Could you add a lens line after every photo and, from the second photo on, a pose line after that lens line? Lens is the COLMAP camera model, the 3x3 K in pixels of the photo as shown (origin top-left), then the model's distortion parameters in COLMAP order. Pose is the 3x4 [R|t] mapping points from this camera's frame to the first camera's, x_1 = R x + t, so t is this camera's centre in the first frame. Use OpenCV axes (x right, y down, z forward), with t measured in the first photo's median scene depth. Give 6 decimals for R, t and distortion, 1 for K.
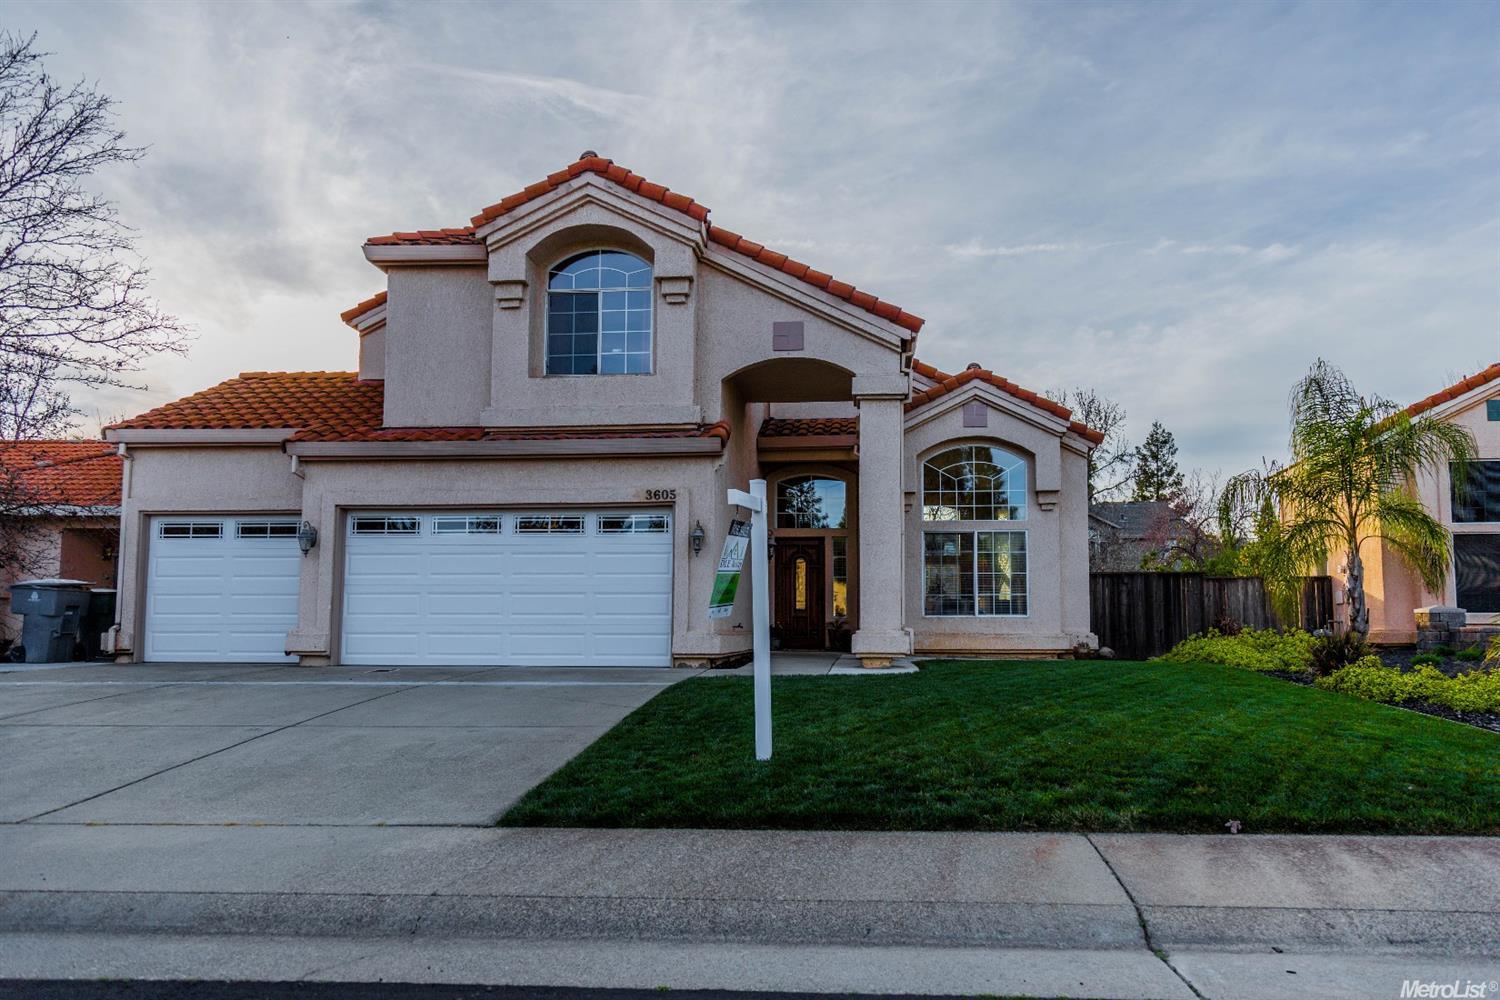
lens RADIAL K [[998.7, 0, 750.0], [0, 998.7, 500.0], [0, 0, 1]] dist [0.001483, -0.001208]
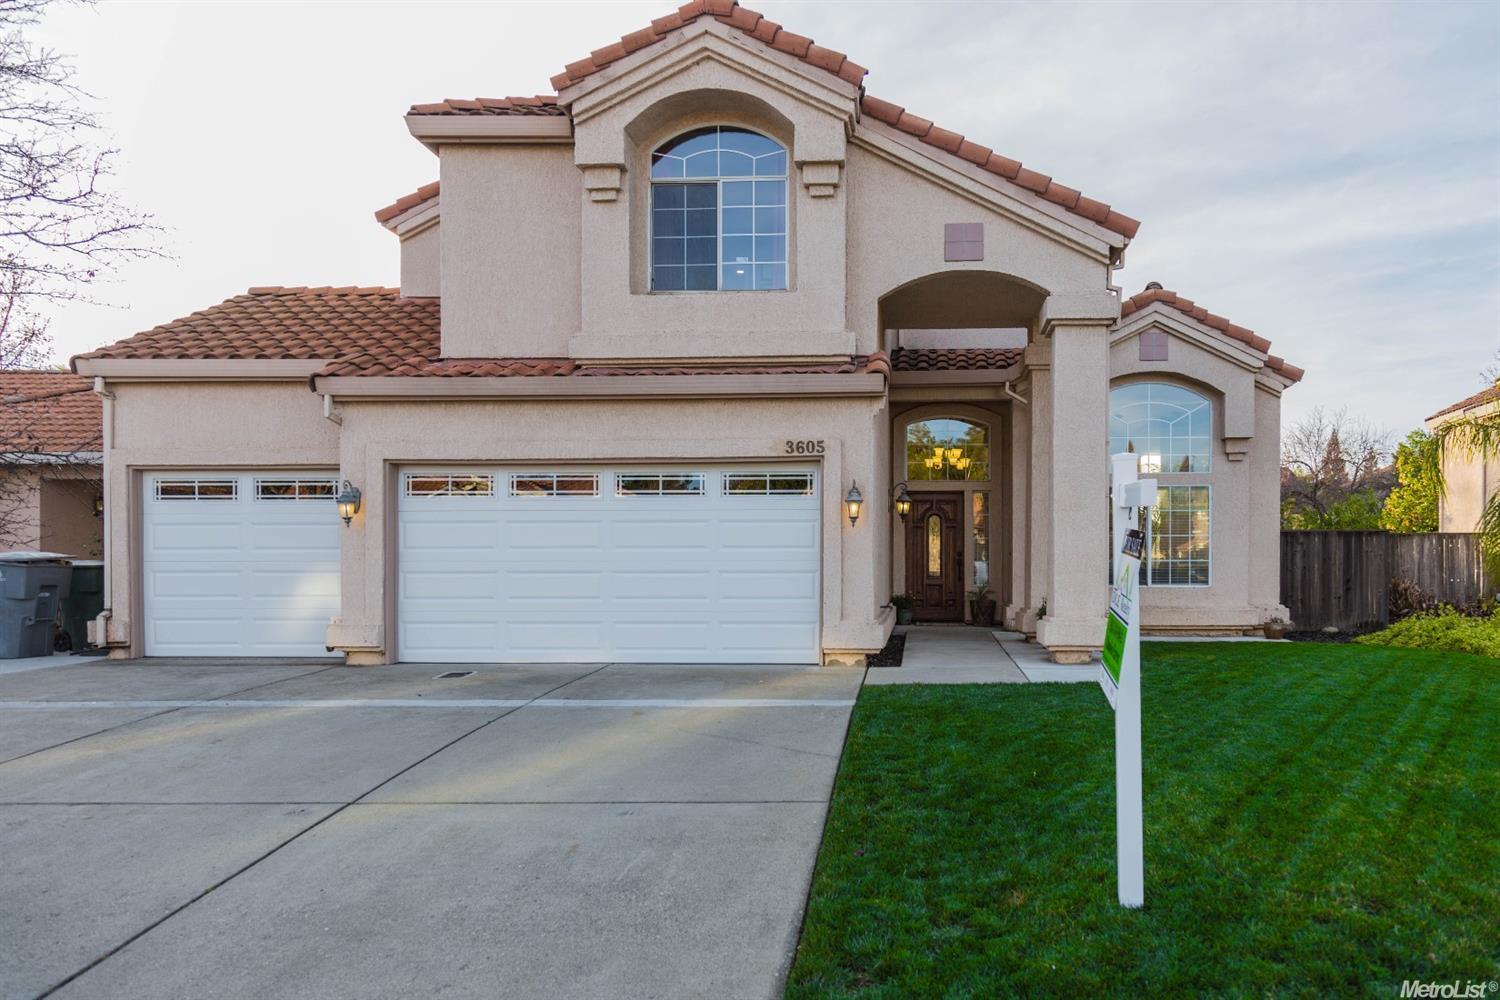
lens RADIAL K [[1033.5, 0, 833.2], [0, 1033.5, 536.4], [0, 0, 1]] dist [-0.001208, 0.001257]
pose [[0.999388, -0.001162, 0.034975, -0.090941], [-0.002310, 0.995079, 0.099058, -0.015107], [-0.034918, -0.099078, 0.994467, 0.177633]]
